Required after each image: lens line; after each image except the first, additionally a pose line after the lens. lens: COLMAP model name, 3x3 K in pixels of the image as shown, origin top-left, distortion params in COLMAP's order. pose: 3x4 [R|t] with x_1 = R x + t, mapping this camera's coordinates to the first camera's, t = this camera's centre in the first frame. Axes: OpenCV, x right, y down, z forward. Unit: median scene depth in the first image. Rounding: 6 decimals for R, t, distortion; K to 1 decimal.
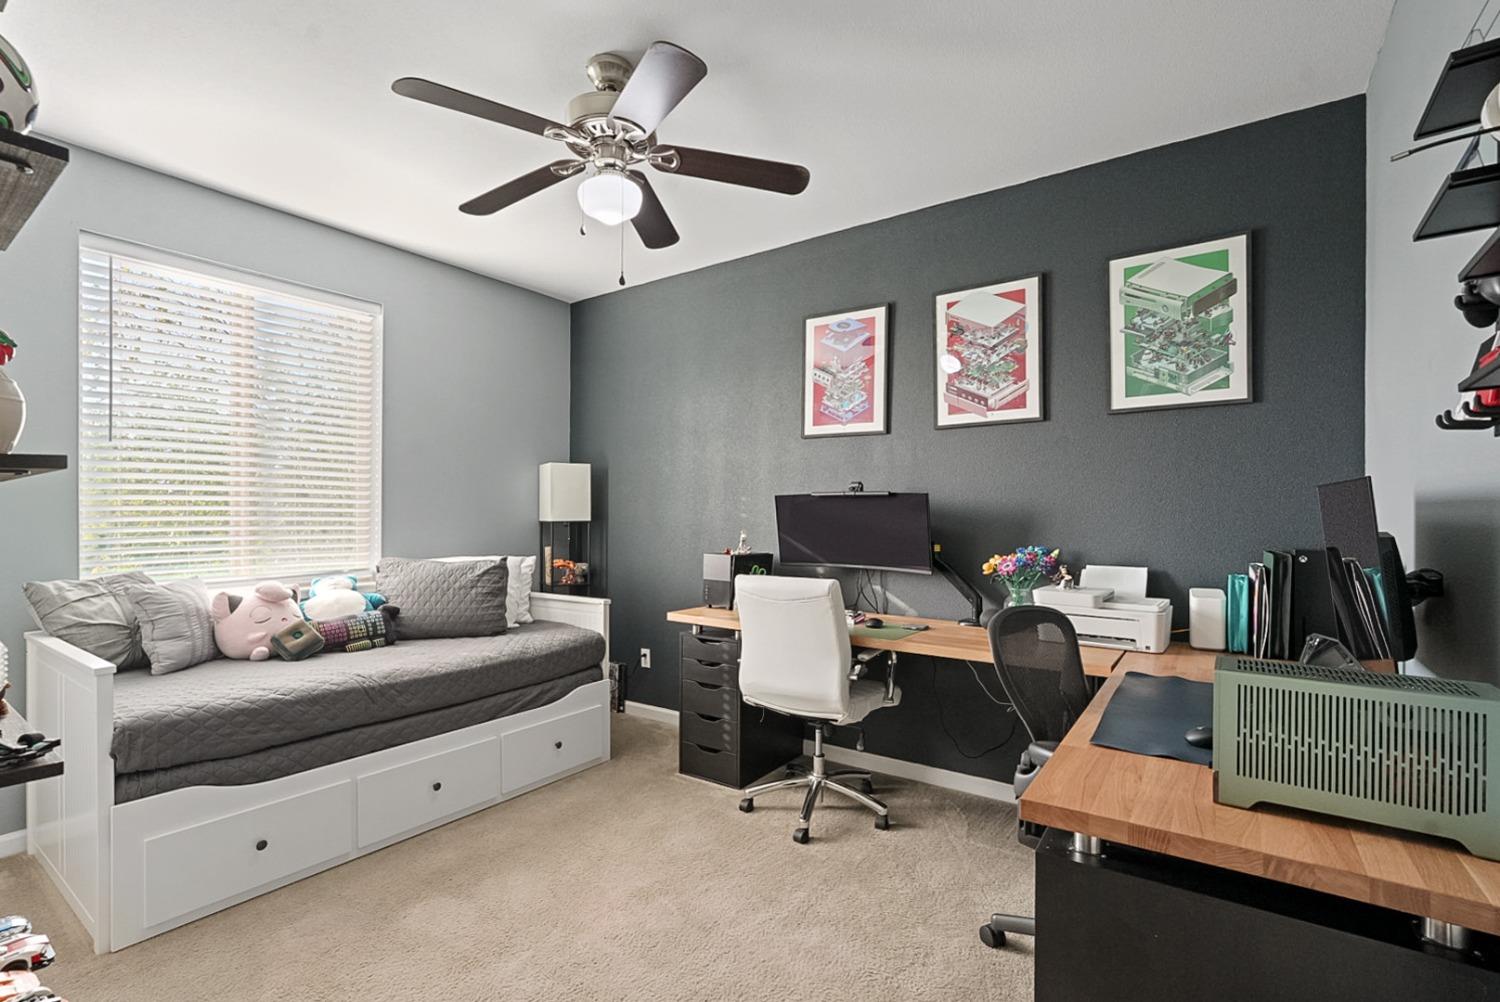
lens RADIAL K [[666.8, 0, 739.9], [0, 666.8, 504.0], [0, 0, 1]] dist [-0.006863, 0.001146]
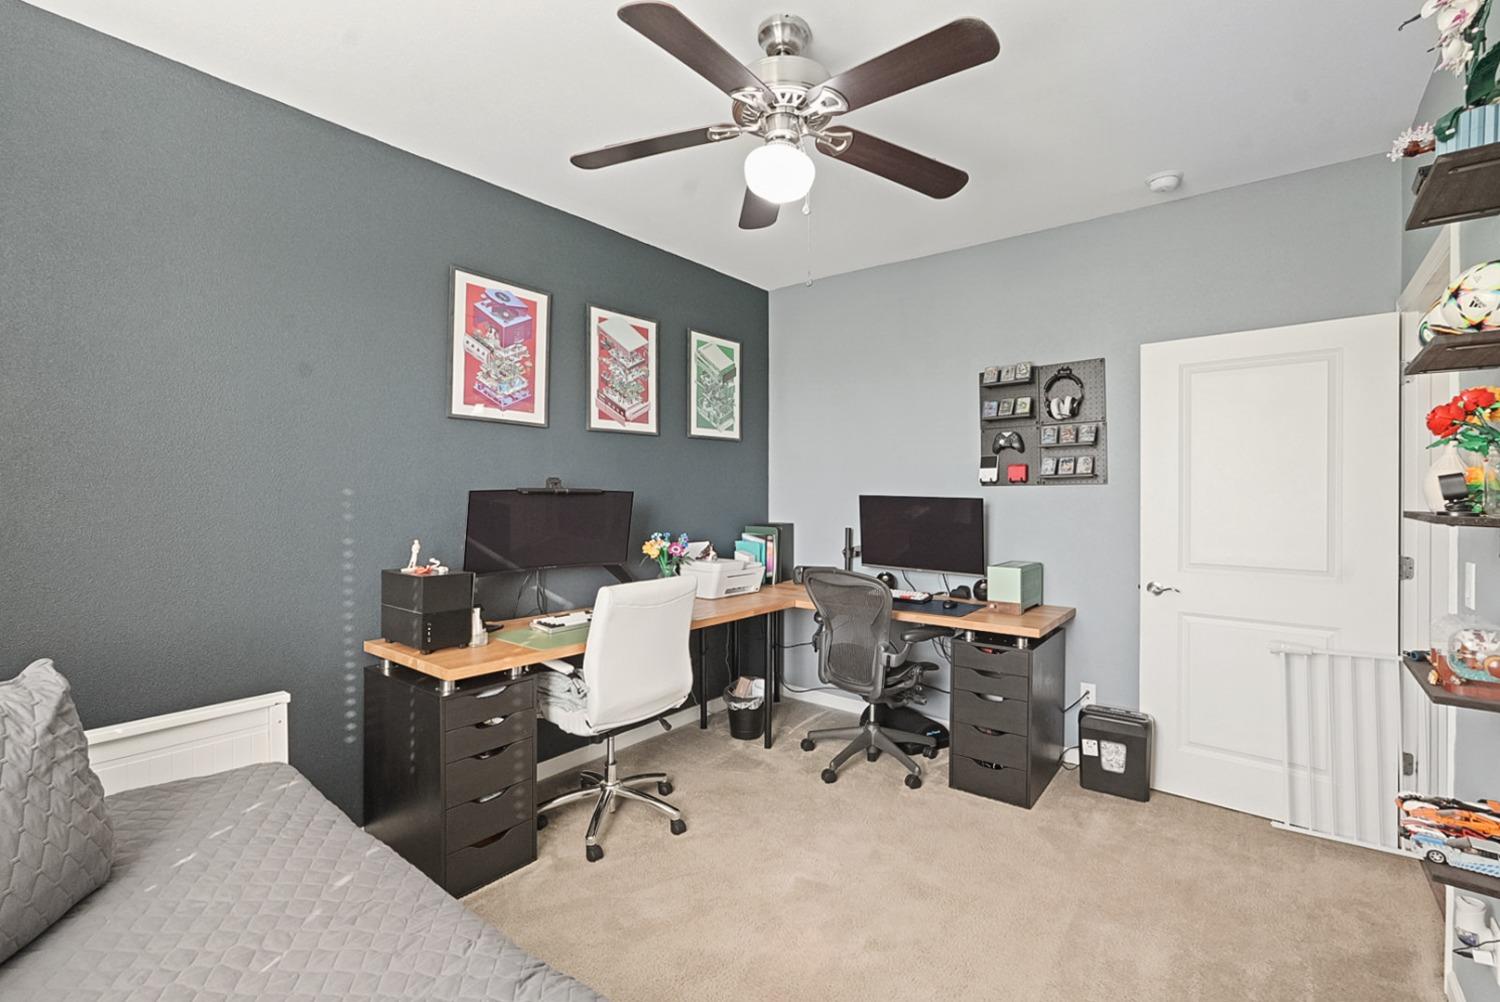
lens RADIAL K [[666.8, 0, 739.8], [0, 666.8, 498.3], [0, 0, 1]] dist [-0.006863, 0.001146]
pose [[0.078395, 0.000316, 0.996922, -0.782399], [0.000708, 1.000000, -0.000373, -0.003238], [-0.996922, 0.000735, 0.078394, 0.703101]]
